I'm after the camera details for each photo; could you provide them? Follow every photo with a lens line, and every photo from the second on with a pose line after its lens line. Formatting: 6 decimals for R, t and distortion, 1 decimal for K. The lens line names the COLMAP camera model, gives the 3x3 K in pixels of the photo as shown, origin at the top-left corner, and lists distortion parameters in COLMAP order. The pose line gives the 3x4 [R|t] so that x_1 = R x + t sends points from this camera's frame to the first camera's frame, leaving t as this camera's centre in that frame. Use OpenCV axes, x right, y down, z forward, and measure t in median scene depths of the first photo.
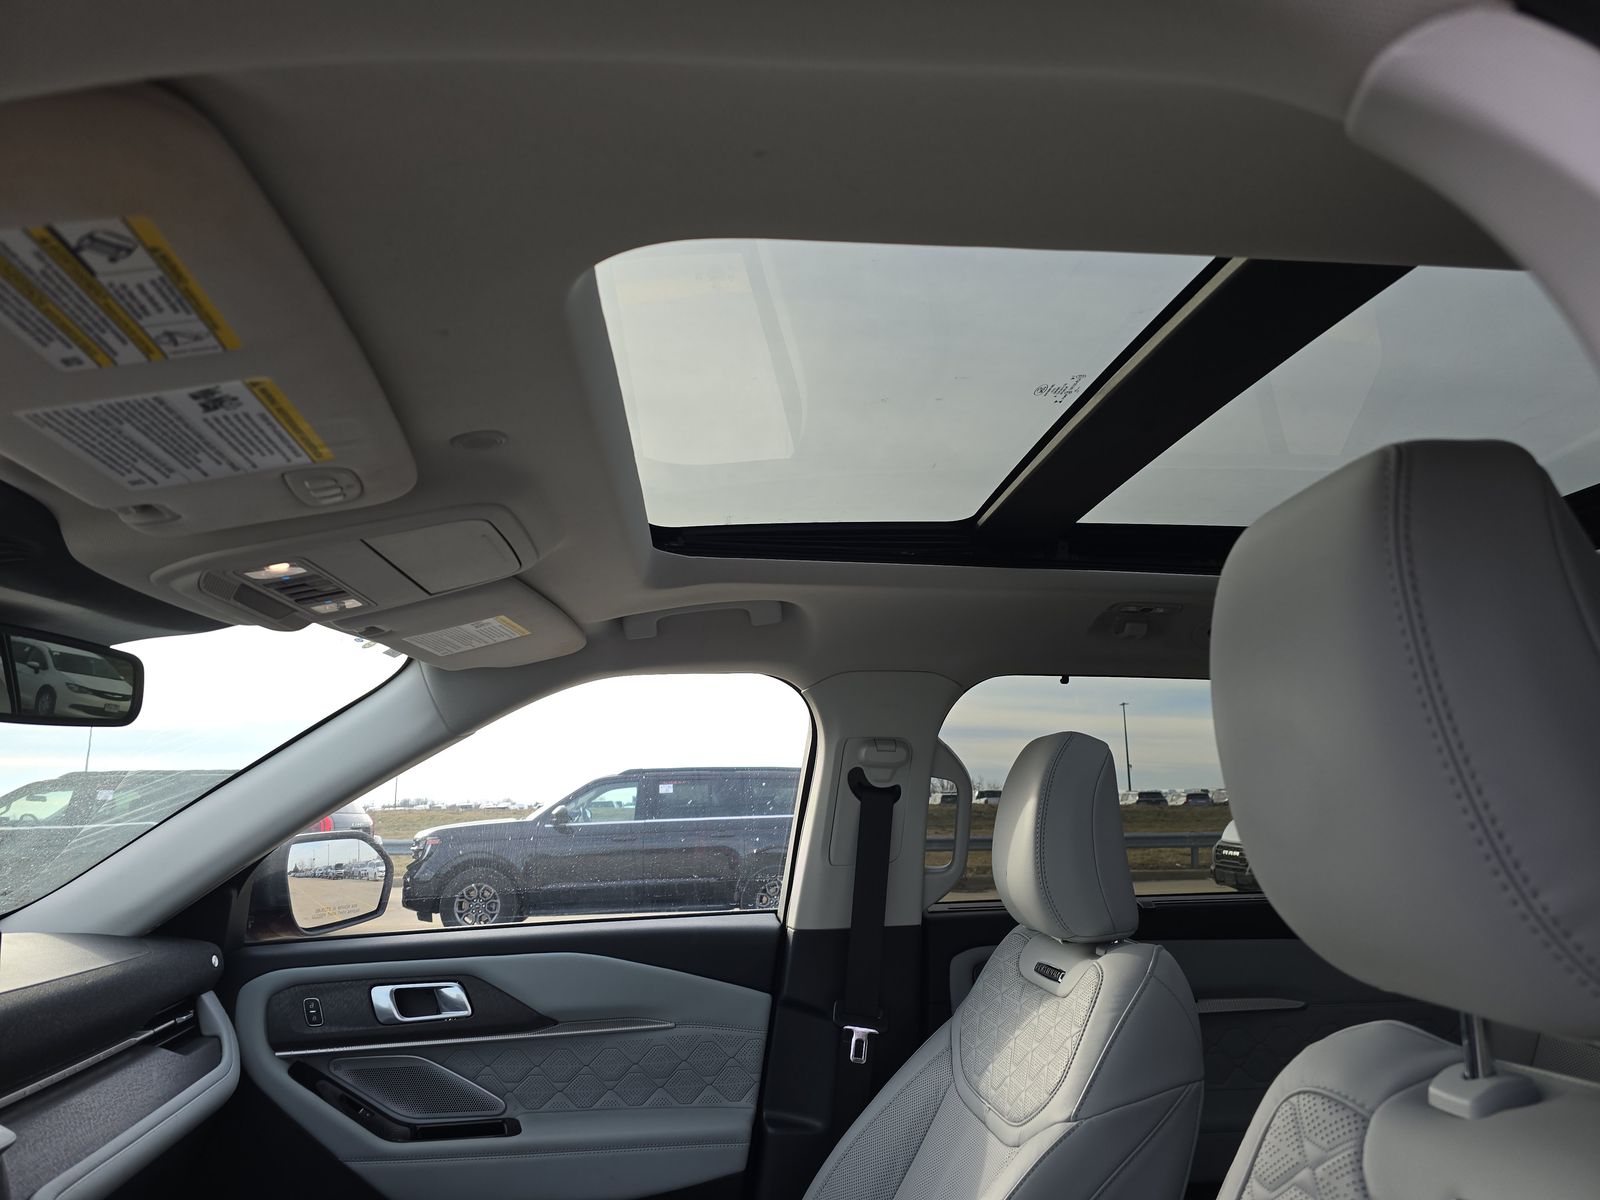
lens RADIAL K [[1044.3, 0, 805.7], [0, 1044.3, 605.1], [0, 0, 1]] dist [0.082195, -0.086863]
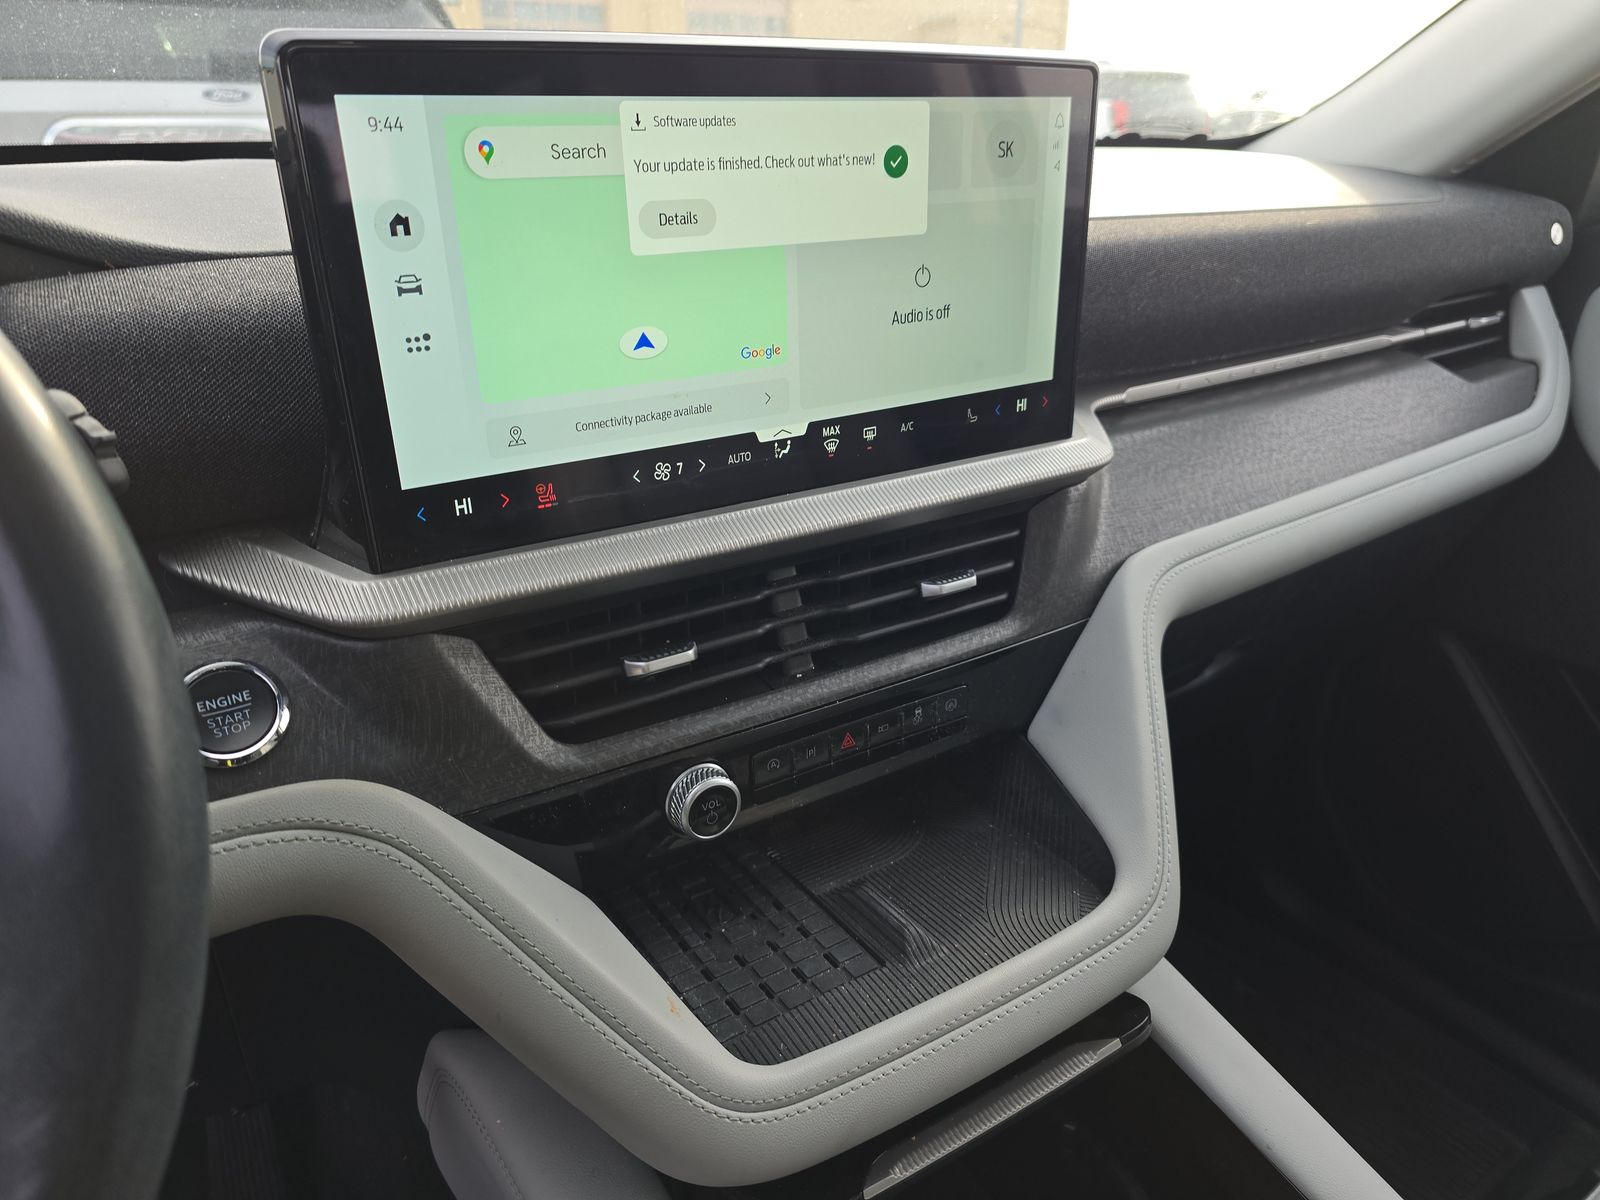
lens RADIAL K [[1044.3, 0, 805.7], [0, 1044.3, 605.1], [0, 0, 1]] dist [0.082195, -0.086863]
pose [[0.444838, 0.382170, -0.809979, -0.195737], [0.157372, 0.856961, 0.490766, 0.160366], [0.881677, -0.345779, 0.321066, 0.390997]]
